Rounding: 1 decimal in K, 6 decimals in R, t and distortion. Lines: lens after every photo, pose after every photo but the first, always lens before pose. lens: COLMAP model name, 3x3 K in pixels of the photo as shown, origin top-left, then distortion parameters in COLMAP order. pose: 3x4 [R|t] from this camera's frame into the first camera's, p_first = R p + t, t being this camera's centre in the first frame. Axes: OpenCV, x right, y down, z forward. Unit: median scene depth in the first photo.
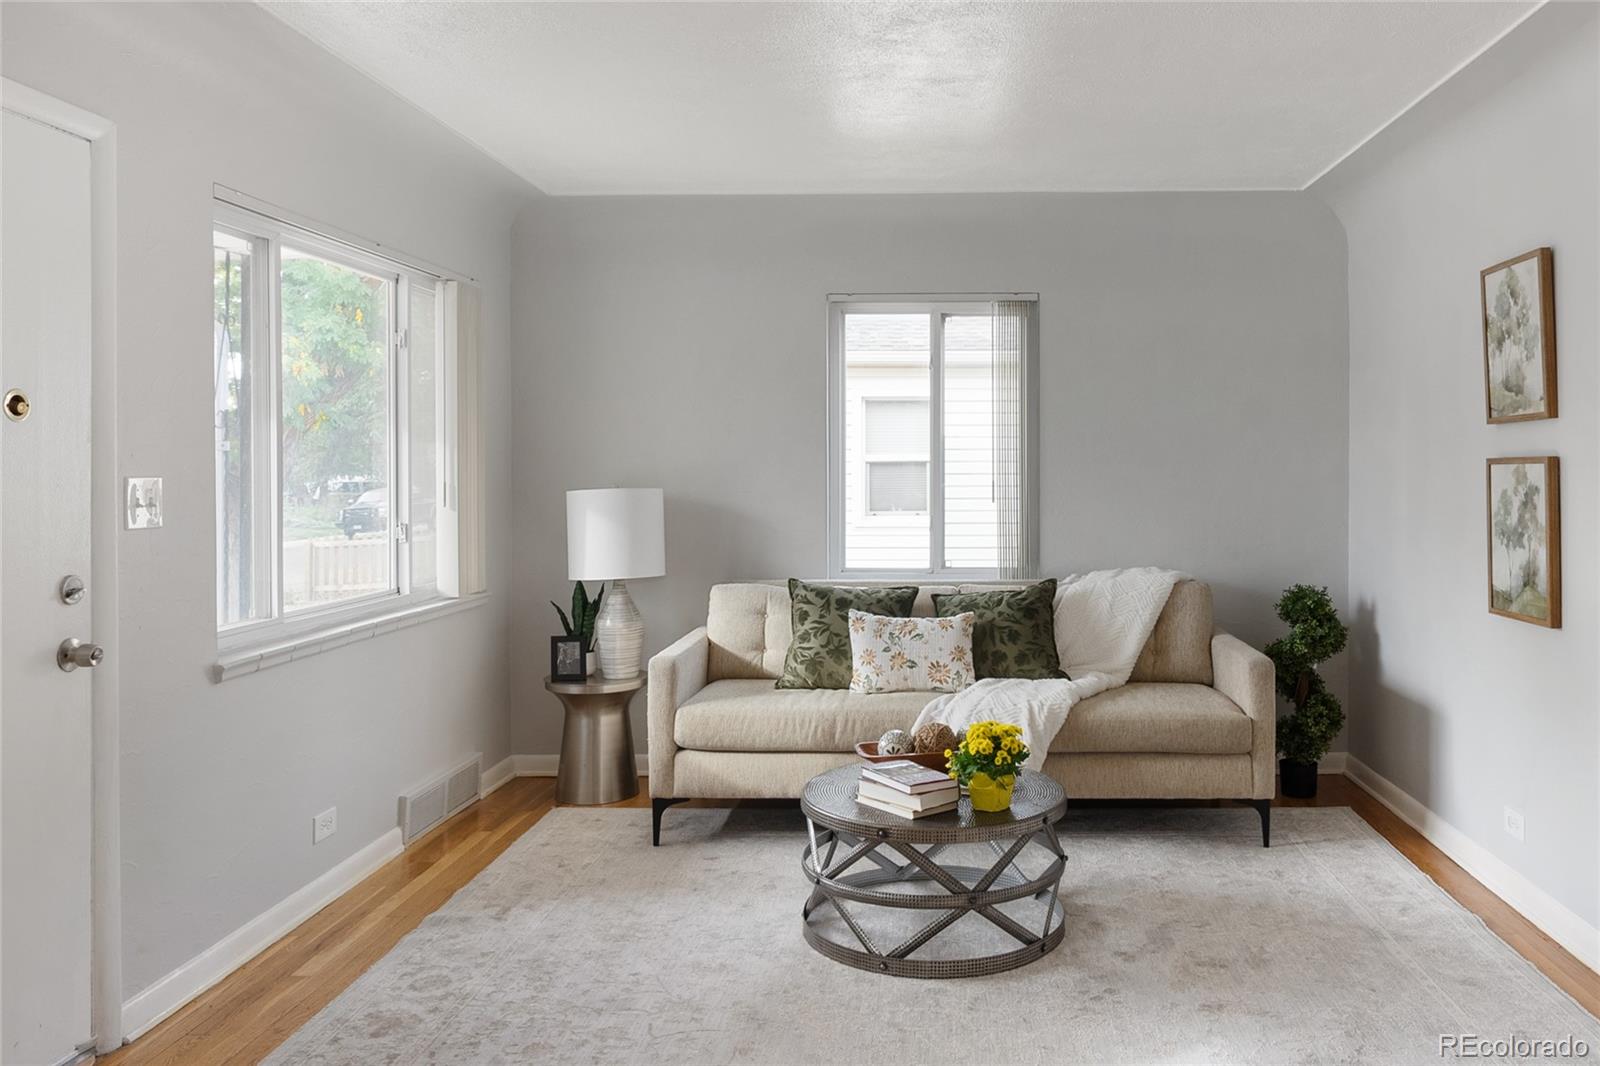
lens RADIAL K [[1198.5, 0, 950.8], [0, 1198.5, 463.3], [0, 0, 1]] dist [0.002555, 0.001404]
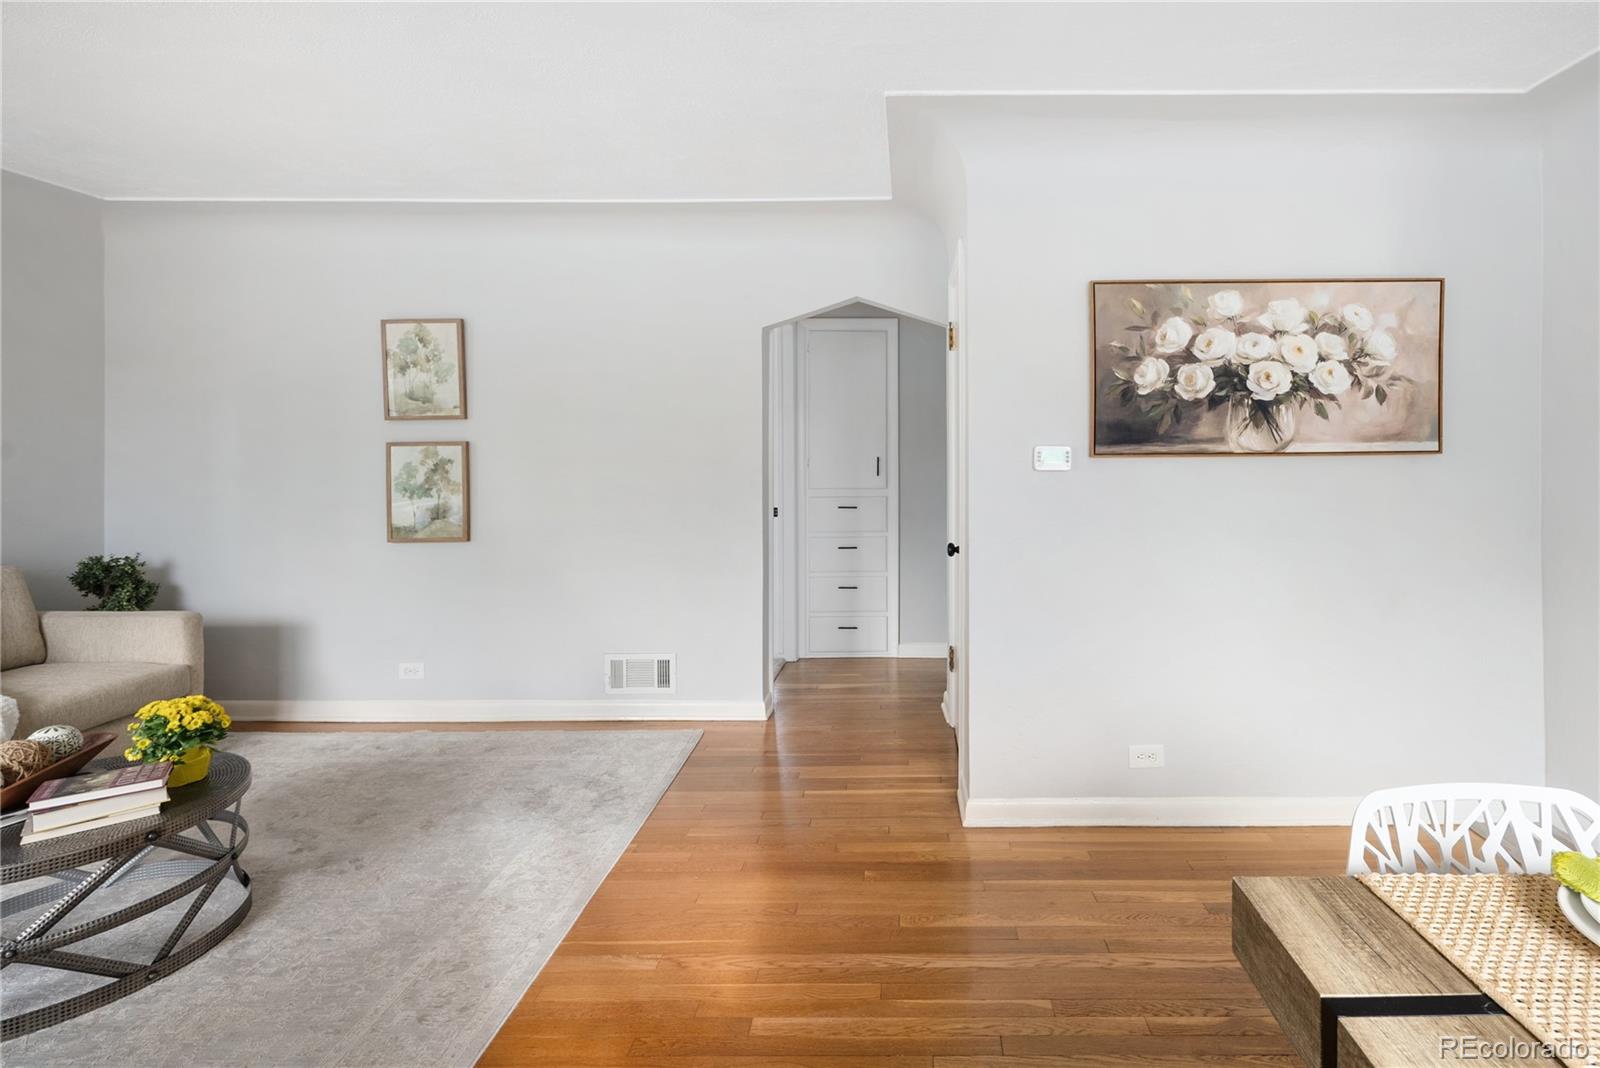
lens RADIAL K [[779.8, 0, 910.1], [0, 779.8, 447.3], [0, 0, 1]] dist [0.000661, -0.000208]
pose [[-0.007884, -0.002628, 0.999965, -0.483469], [0.000435, 0.999996, 0.002632, -0.000052], [-0.999969, 0.000456, -0.007883, 0.289481]]
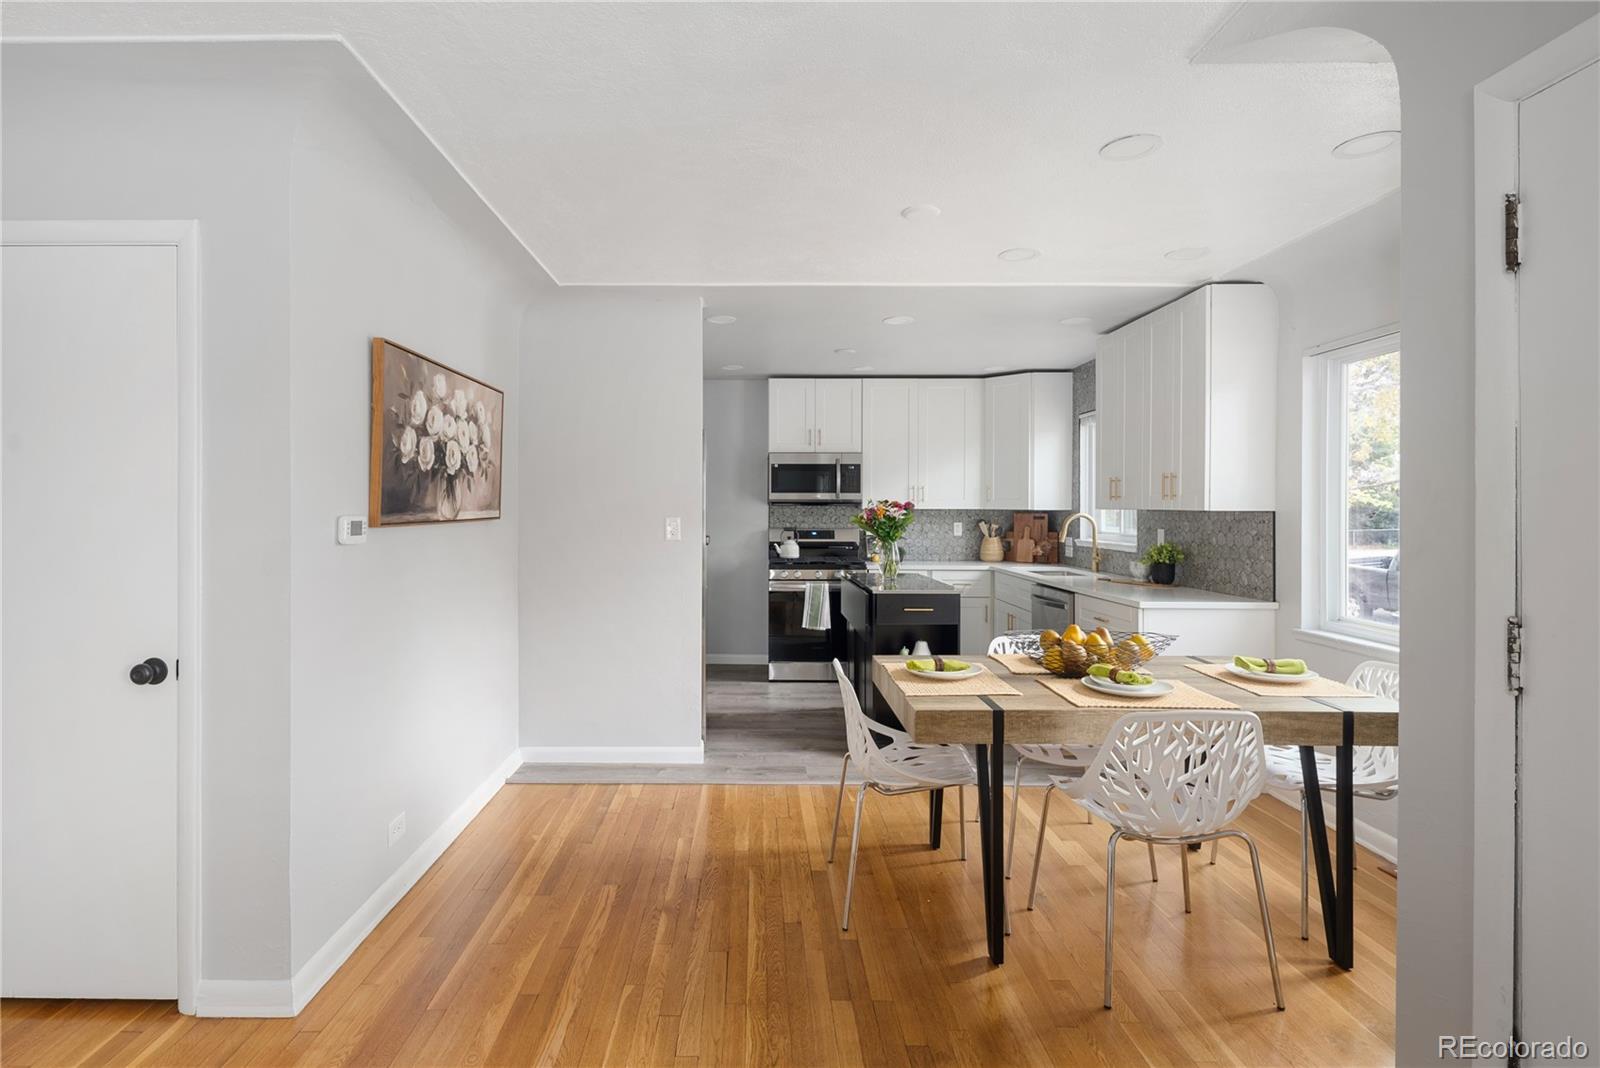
lens RADIAL K [[782.0, 0, 748.2], [0, 782.0, 510.7], [0, 0, 1]] dist [-0.000656, 0.000008]
pose [[-0.999969, 0.001631, 0.007670, -0.140851], [0.001643, 0.999997, 0.001660, -0.003451], [-0.007667, 0.001672, -0.999969, 0.715795]]
